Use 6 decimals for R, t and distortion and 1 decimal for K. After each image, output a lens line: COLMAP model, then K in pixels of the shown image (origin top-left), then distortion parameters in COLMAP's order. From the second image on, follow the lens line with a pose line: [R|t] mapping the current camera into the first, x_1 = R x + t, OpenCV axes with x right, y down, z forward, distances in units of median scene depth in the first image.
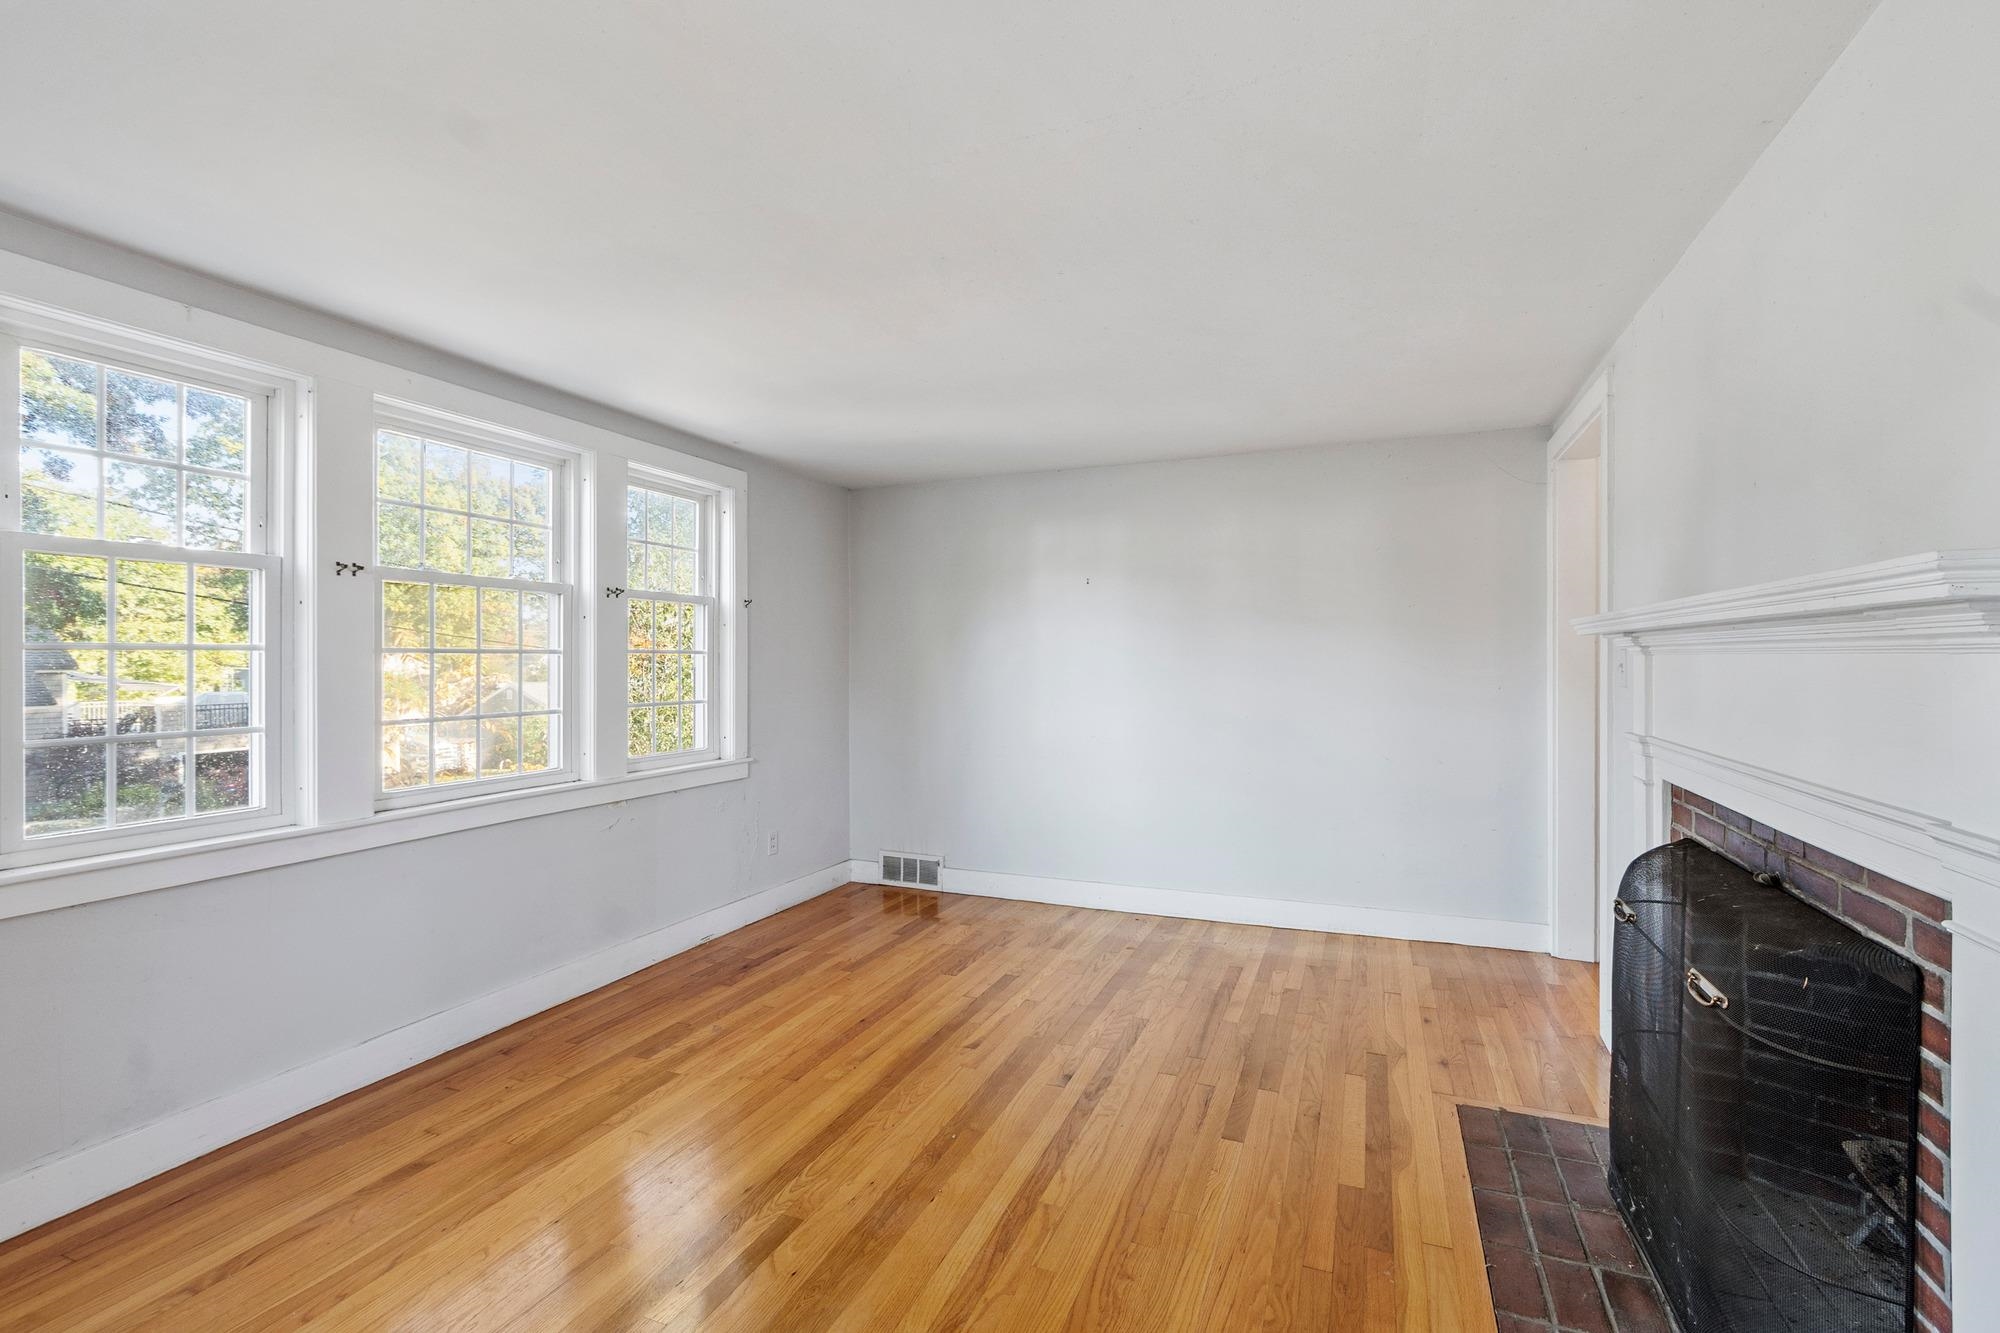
lens RADIAL K [[889.8, 0, 1015.2], [0, 889.8, 662.5], [0, 0, 1]] dist [0.000518, -0.000445]
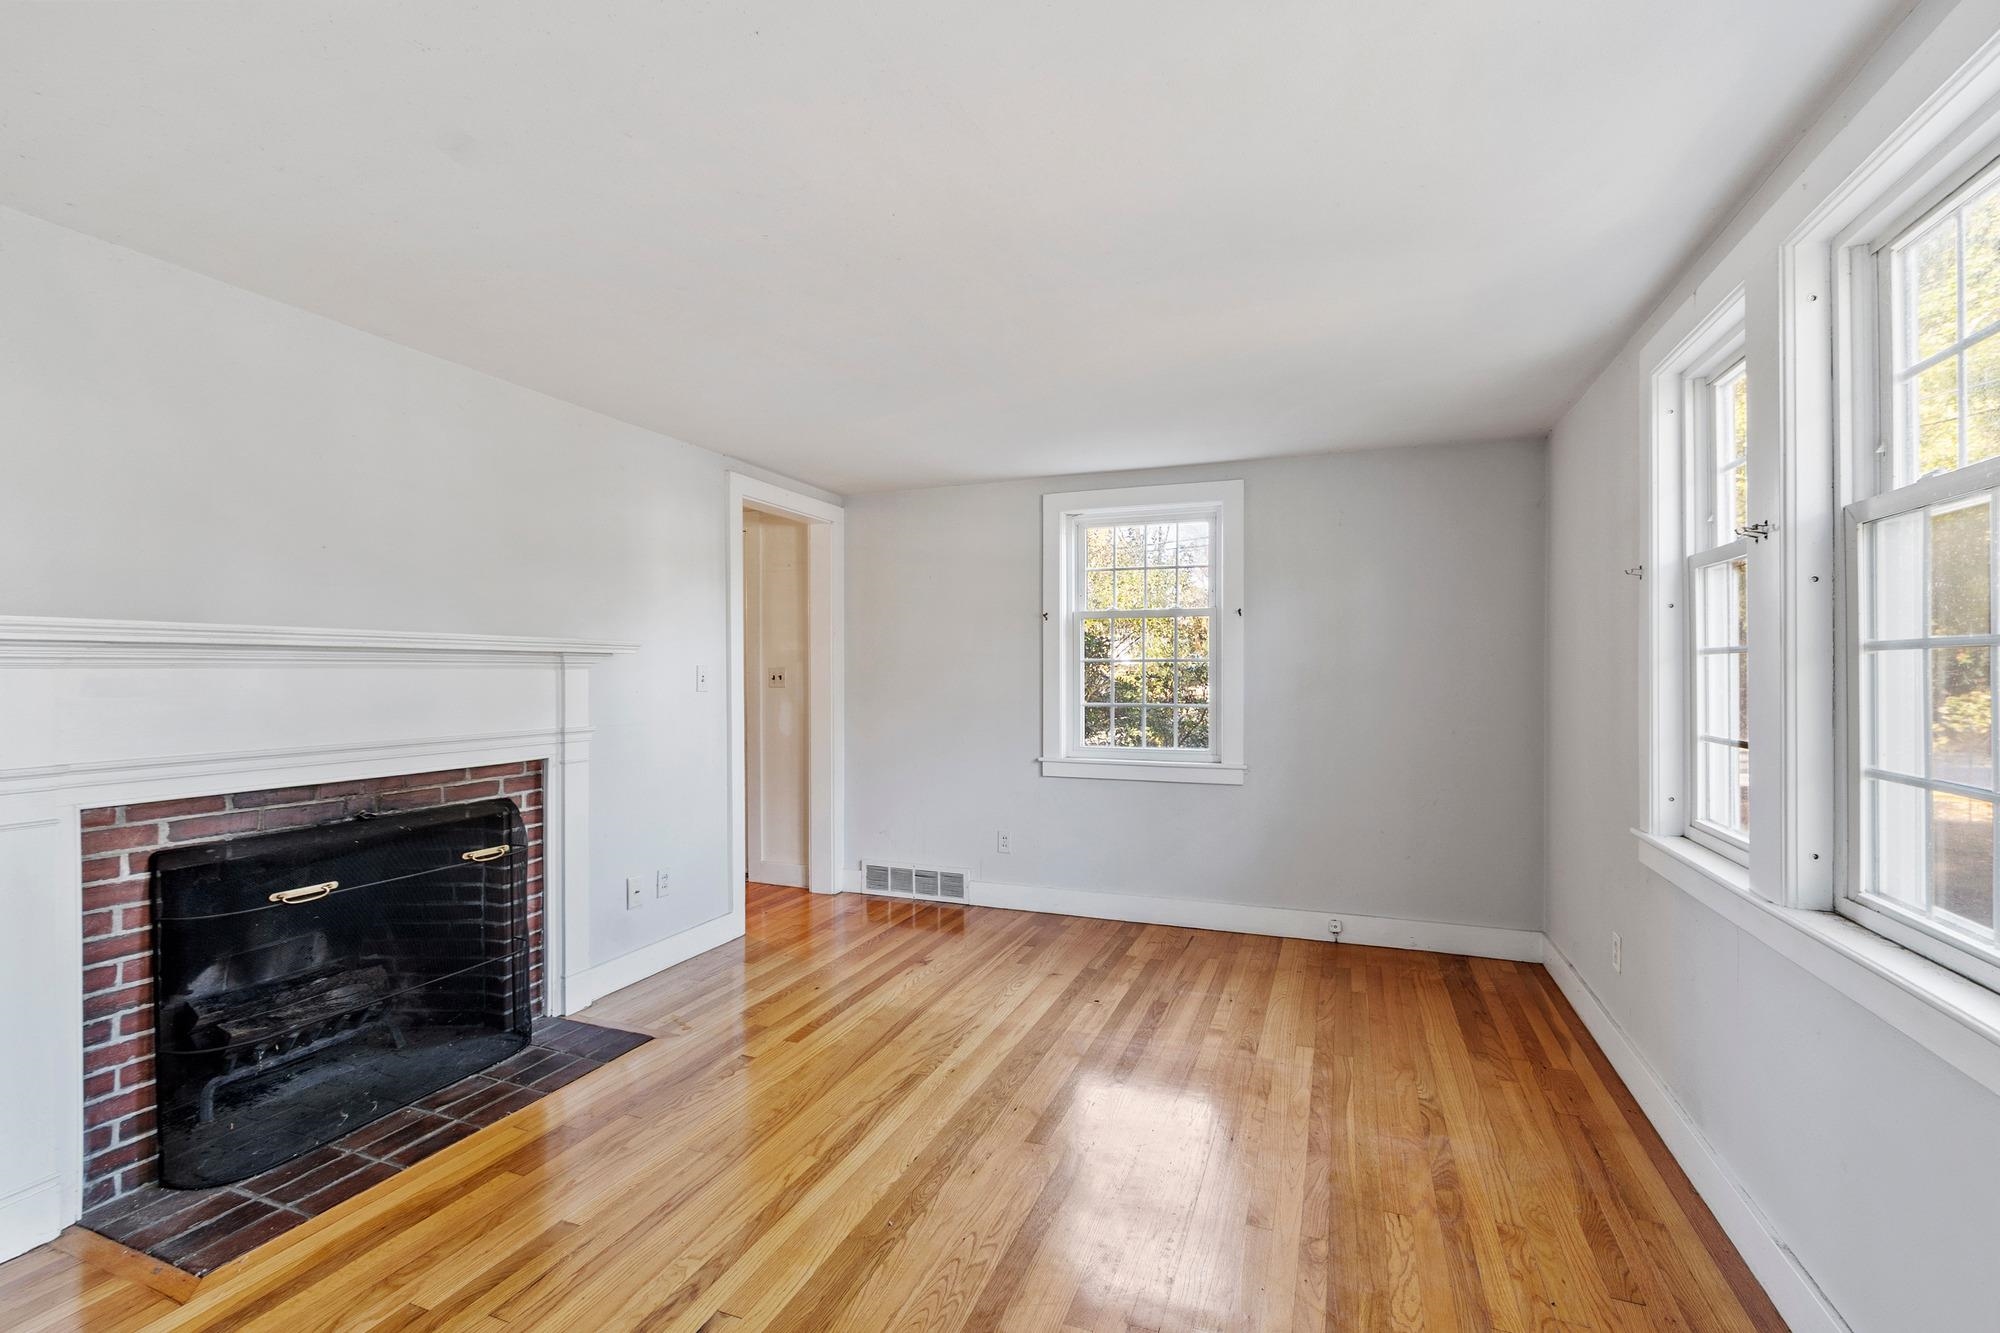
lens RADIAL K [[889.8, 0, 1015.2], [0, 889.8, 662.5], [0, 0, 1]] dist [0.000518, -0.000445]
pose [[-0.999803, 0.001509, -0.019808, -0.187471], [0.001550, 0.999997, -0.002054, -0.007872], [0.019805, -0.002085, -0.999802, 2.021705]]
